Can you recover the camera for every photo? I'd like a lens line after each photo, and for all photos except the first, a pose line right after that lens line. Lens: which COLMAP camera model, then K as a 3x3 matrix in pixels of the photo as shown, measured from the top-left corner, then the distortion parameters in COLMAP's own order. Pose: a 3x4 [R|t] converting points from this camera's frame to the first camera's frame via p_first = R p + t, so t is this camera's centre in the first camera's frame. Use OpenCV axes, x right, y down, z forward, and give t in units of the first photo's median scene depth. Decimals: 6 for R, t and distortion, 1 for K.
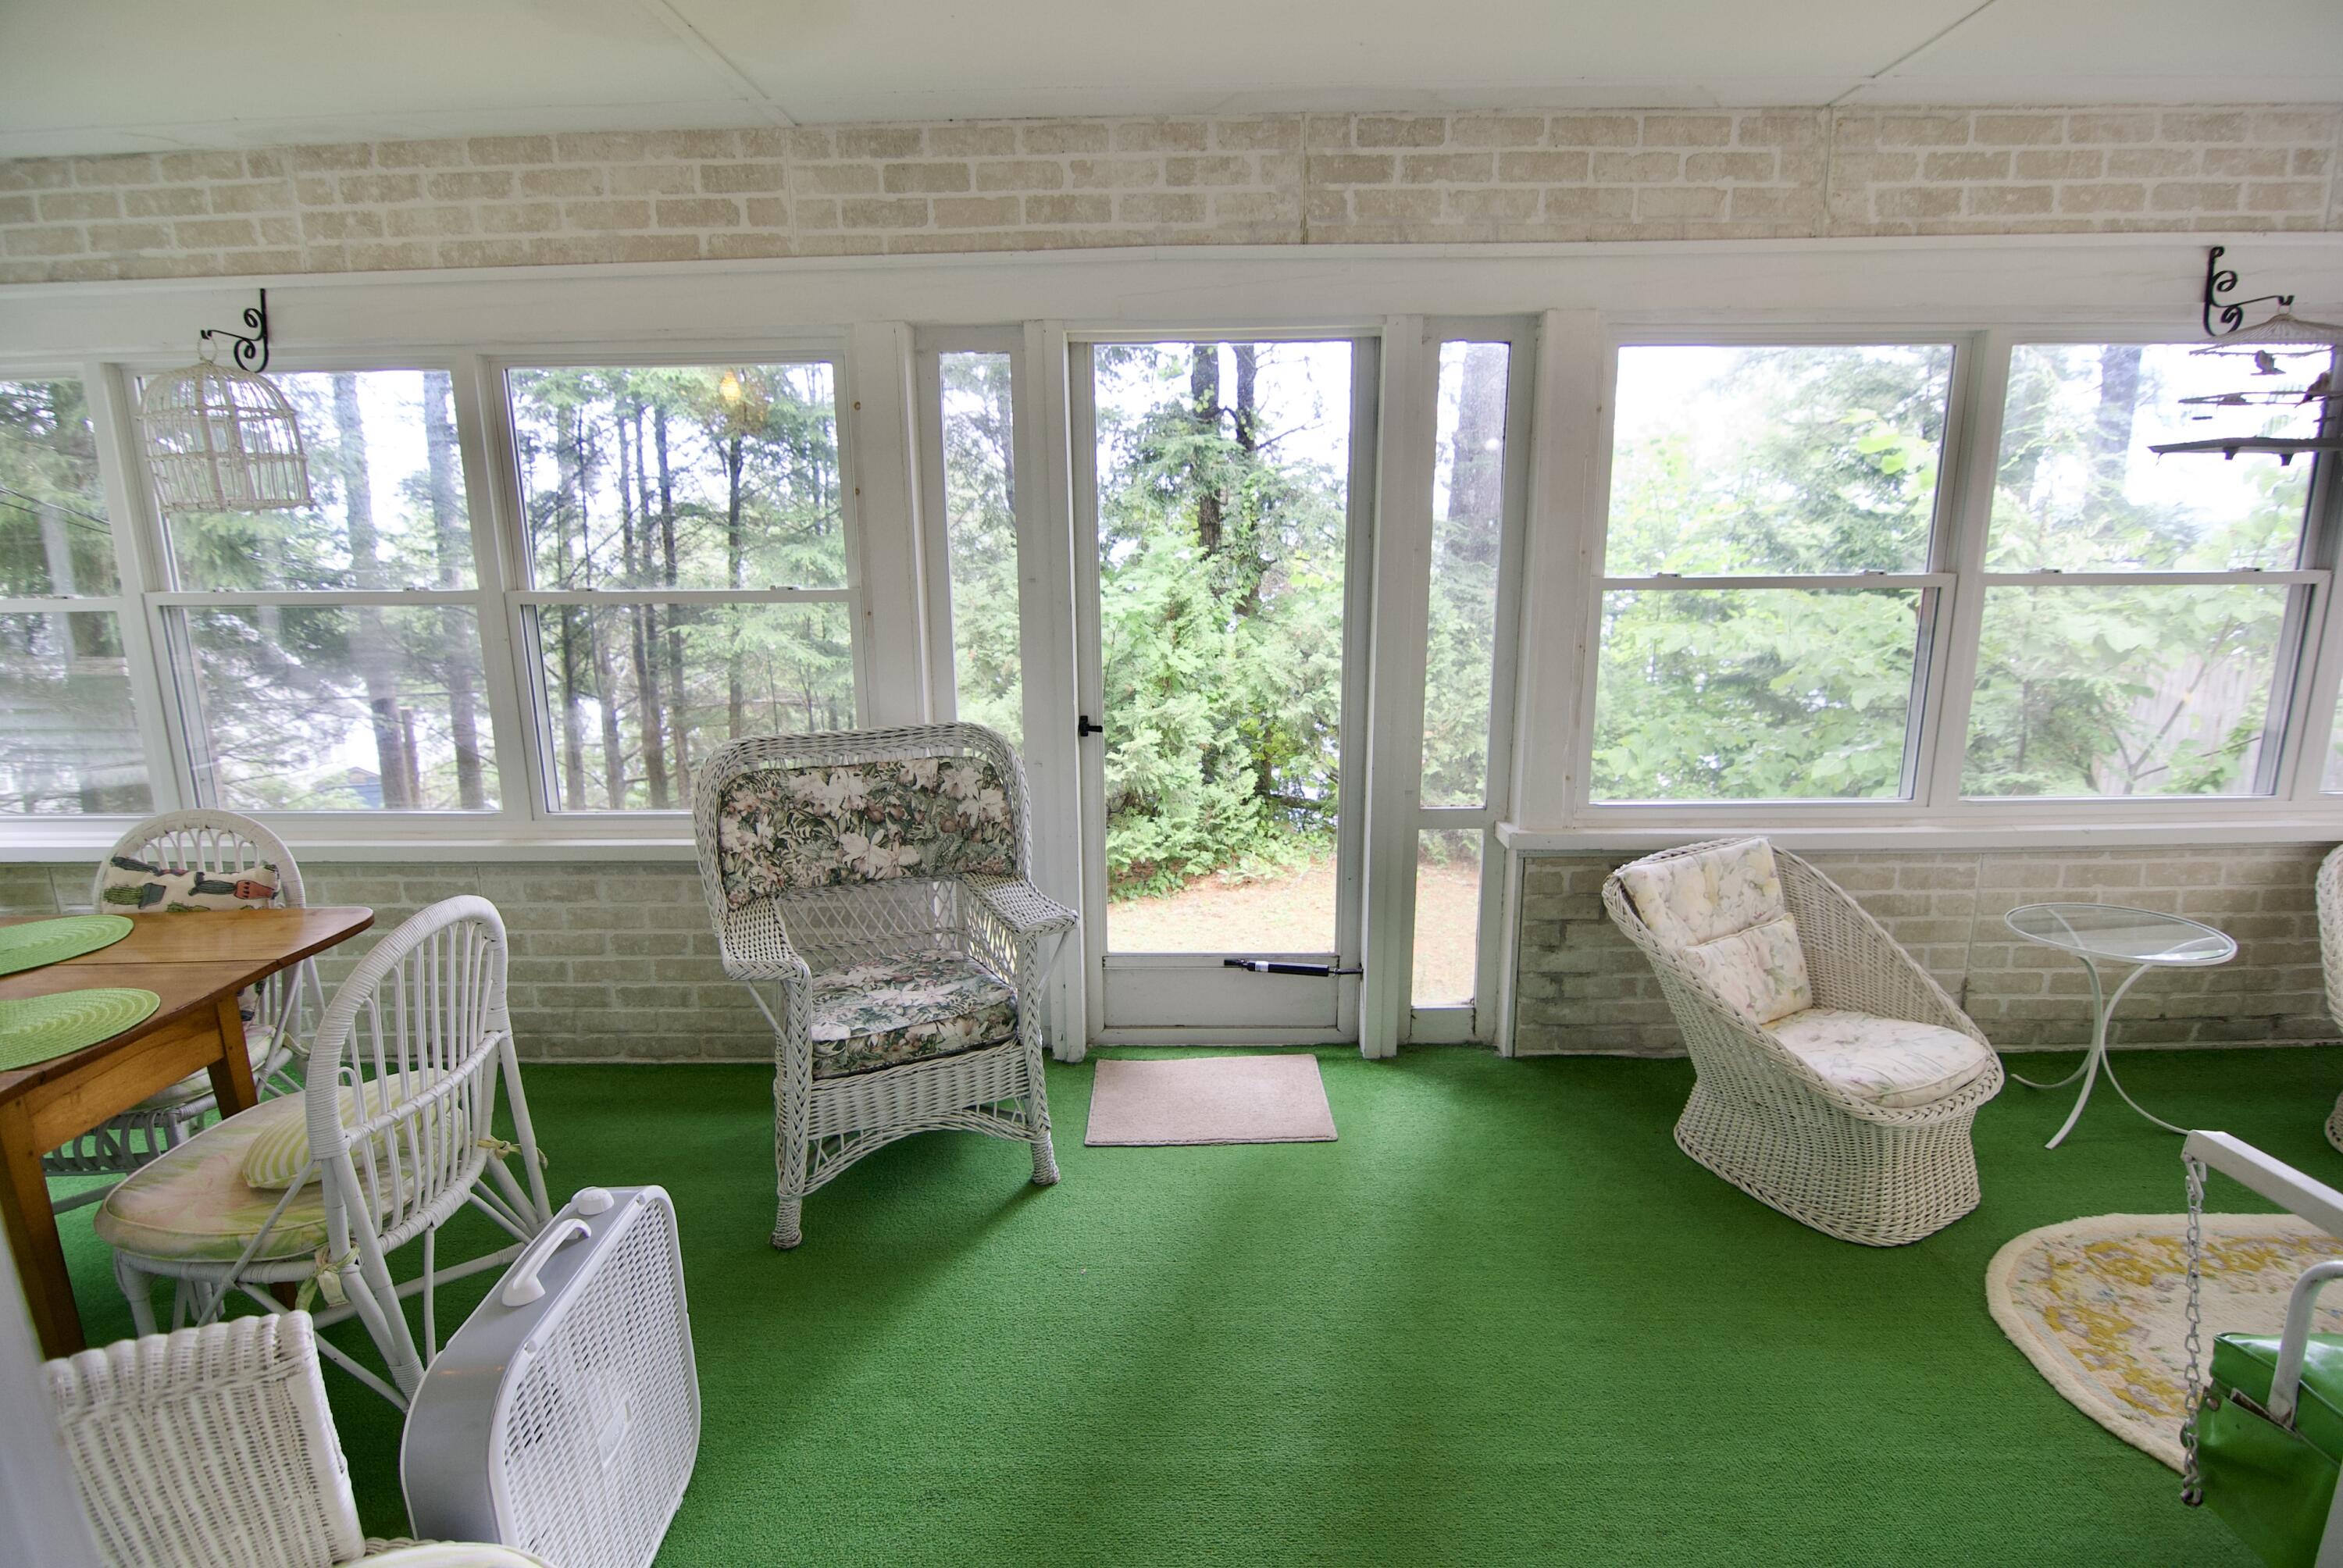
lens RADIAL K [[1136.0, 0, 1191.2], [0, 1136.0, 775.9], [0, 0, 1]] dist [-0.002576, -0.013716]
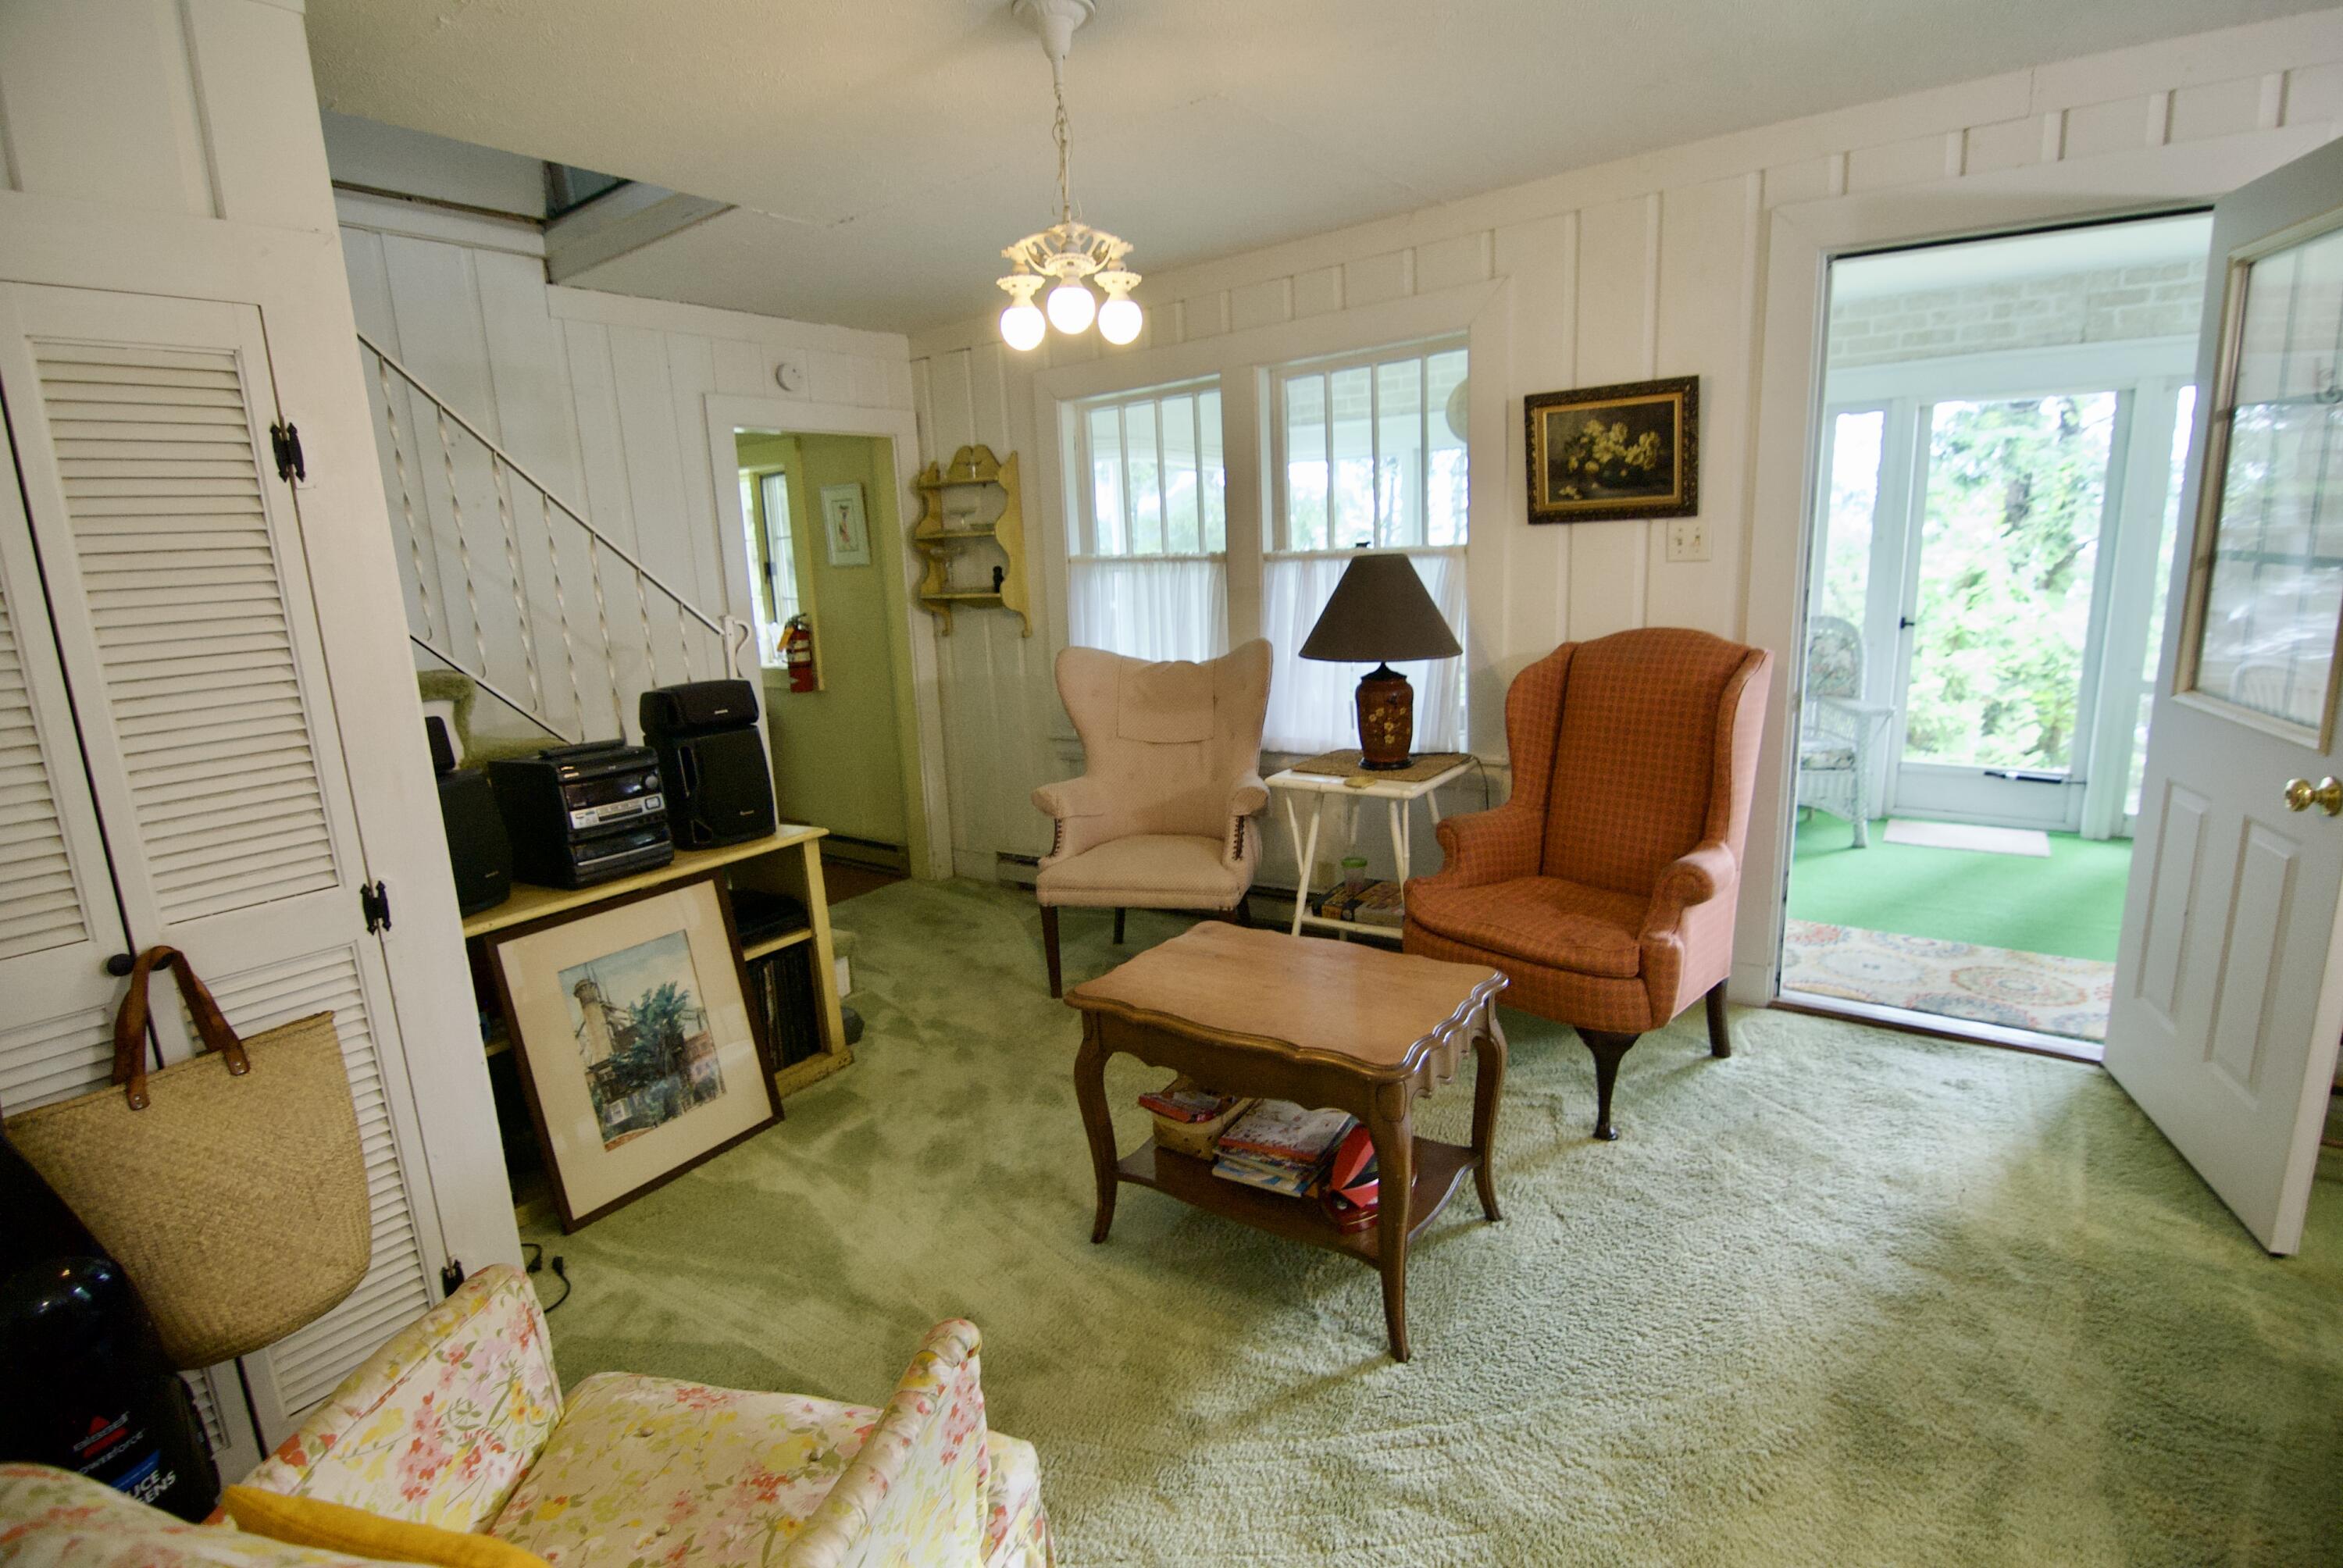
lens RADIAL K [[1136.0, 0, 1191.2], [0, 1136.0, 775.9], [0, 0, 1]] dist [-0.002576, -0.013716]
pose [[0.819484, 0.096012, -0.565002, 0.014074], [-0.094022, 0.995032, 0.032717, 0.229386], [0.565337, 0.026311, 0.824440, -1.012793]]
